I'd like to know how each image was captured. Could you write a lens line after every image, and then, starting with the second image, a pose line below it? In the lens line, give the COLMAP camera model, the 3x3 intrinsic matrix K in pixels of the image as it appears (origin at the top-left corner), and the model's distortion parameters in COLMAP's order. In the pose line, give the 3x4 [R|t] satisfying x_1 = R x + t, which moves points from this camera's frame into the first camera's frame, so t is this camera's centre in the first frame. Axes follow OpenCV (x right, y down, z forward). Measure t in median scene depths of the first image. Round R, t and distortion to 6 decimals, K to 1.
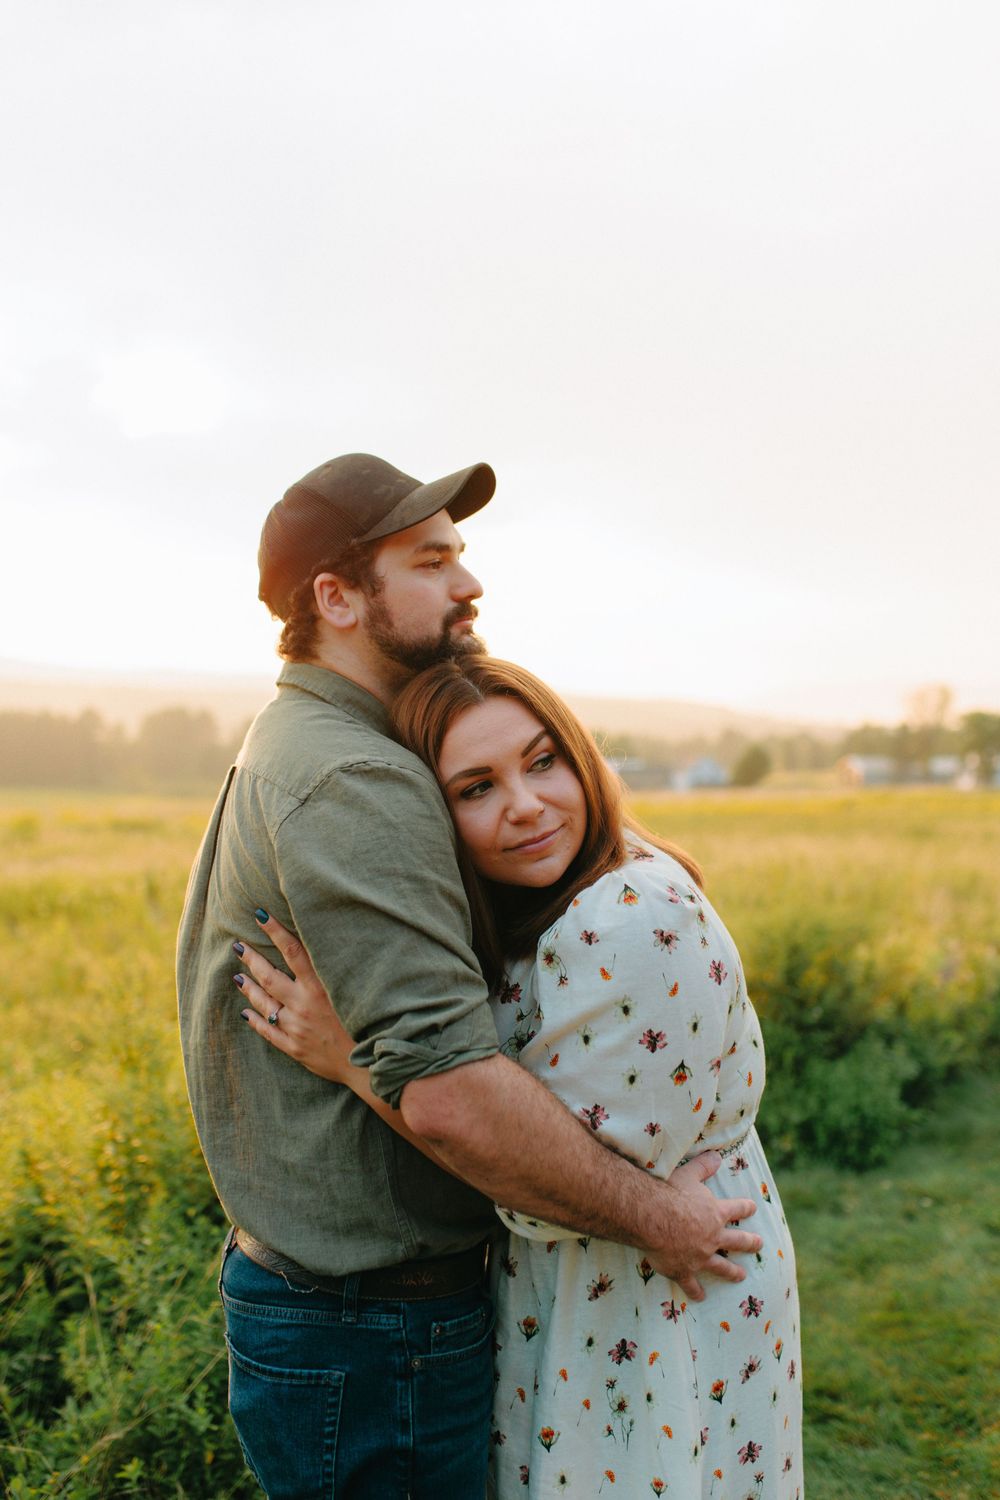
lens RADIAL K [[1346.6, 0, 501.4], [0, 1346.6, 804.0], [0, 0, 1]] dist [-0.045617, 0.136330]
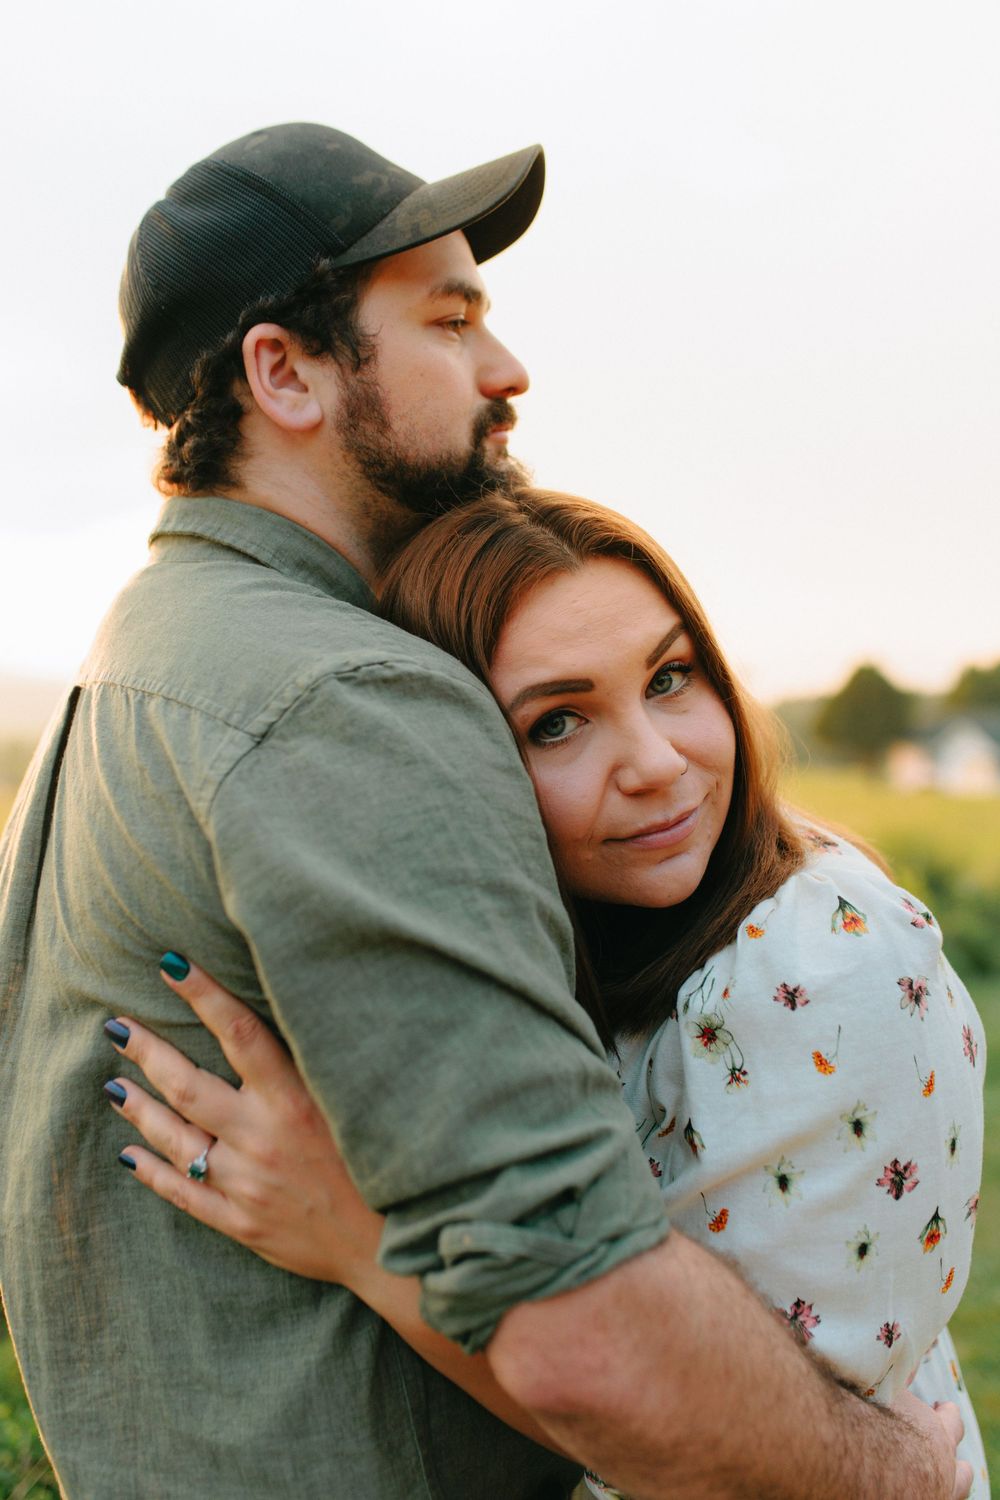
lens RADIAL K [[1346.6, 0, 501.4], [0, 1346.6, 804.0], [0, 0, 1]] dist [-0.045617, 0.136330]
pose [[0.978573, -0.004155, 0.205860, -0.162260], [0.002133, 0.999947, 0.010042, 0.017663], [-0.205891, -0.009388, 0.978530, 0.489546]]
